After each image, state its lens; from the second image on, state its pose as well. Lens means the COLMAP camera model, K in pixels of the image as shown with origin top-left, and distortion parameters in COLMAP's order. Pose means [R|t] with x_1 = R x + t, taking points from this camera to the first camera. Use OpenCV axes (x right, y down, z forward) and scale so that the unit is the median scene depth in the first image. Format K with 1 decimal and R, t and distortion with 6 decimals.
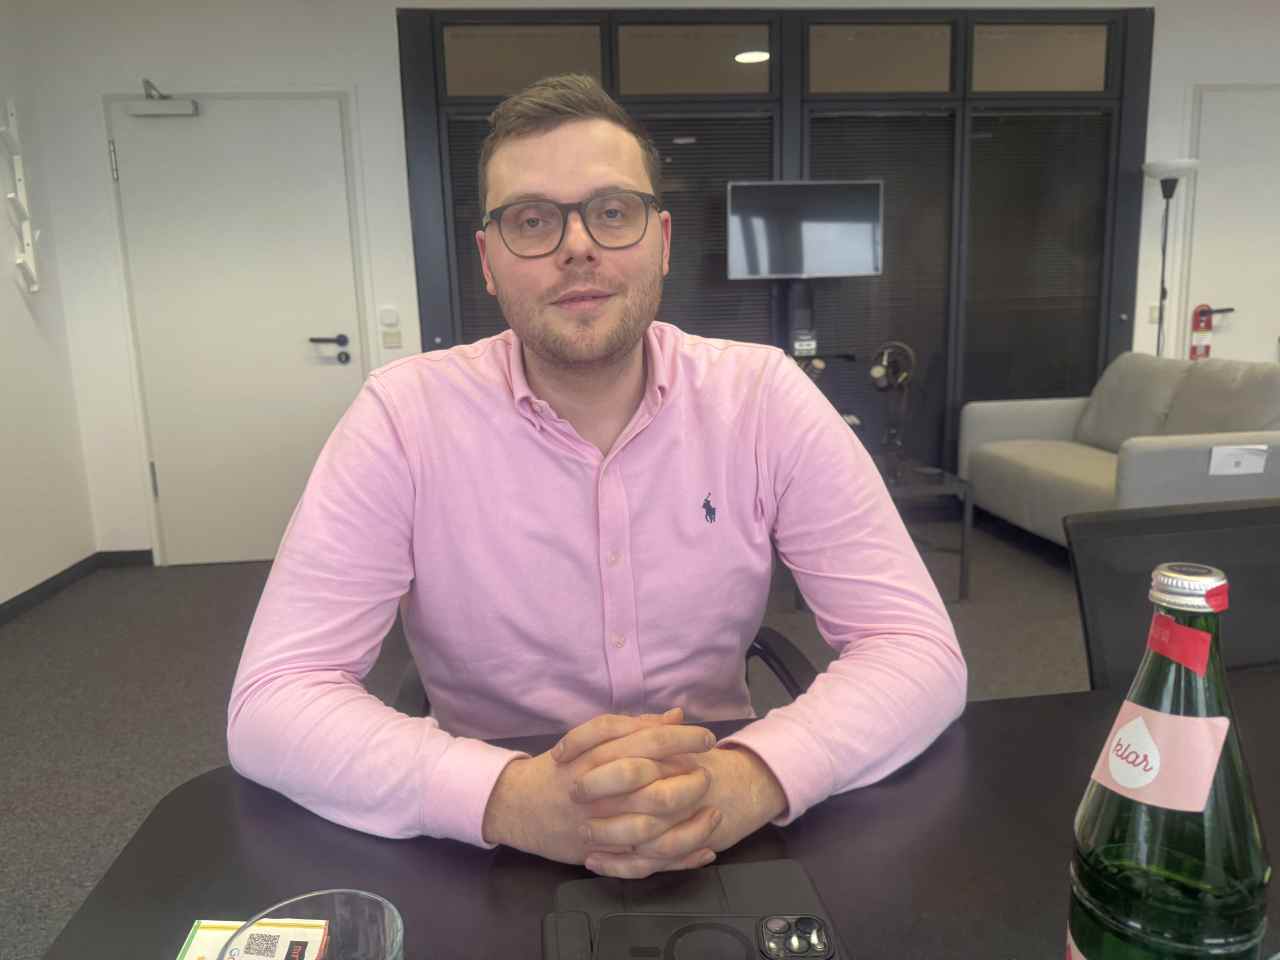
lens RADIAL K [[868.7, 0, 637.6], [0, 868.7, 448.3], [0, 0, 1]] dist [0.084151, -0.079778]
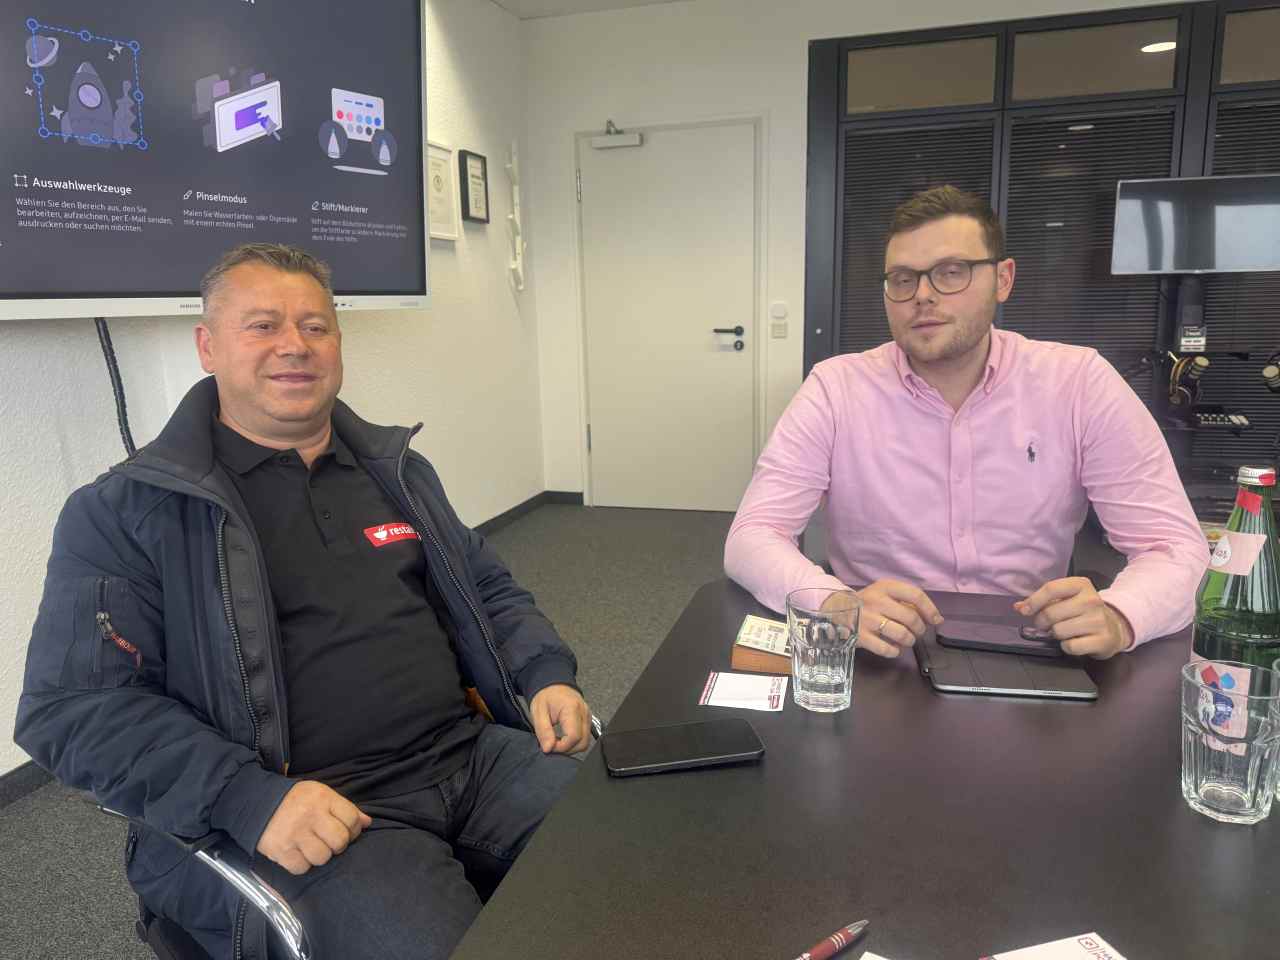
lens RADIAL K [[896.4, 0, 640.0], [0, 896.4, 480.0], [0, 0, 1]] dist [0.151269, -0.207740]
pose [[0.924407, 0.081561, -0.372585, 0.013990], [-0.065206, 0.996282, 0.056312, 0.019615], [0.375793, -0.027760, 0.926288, -0.199070]]
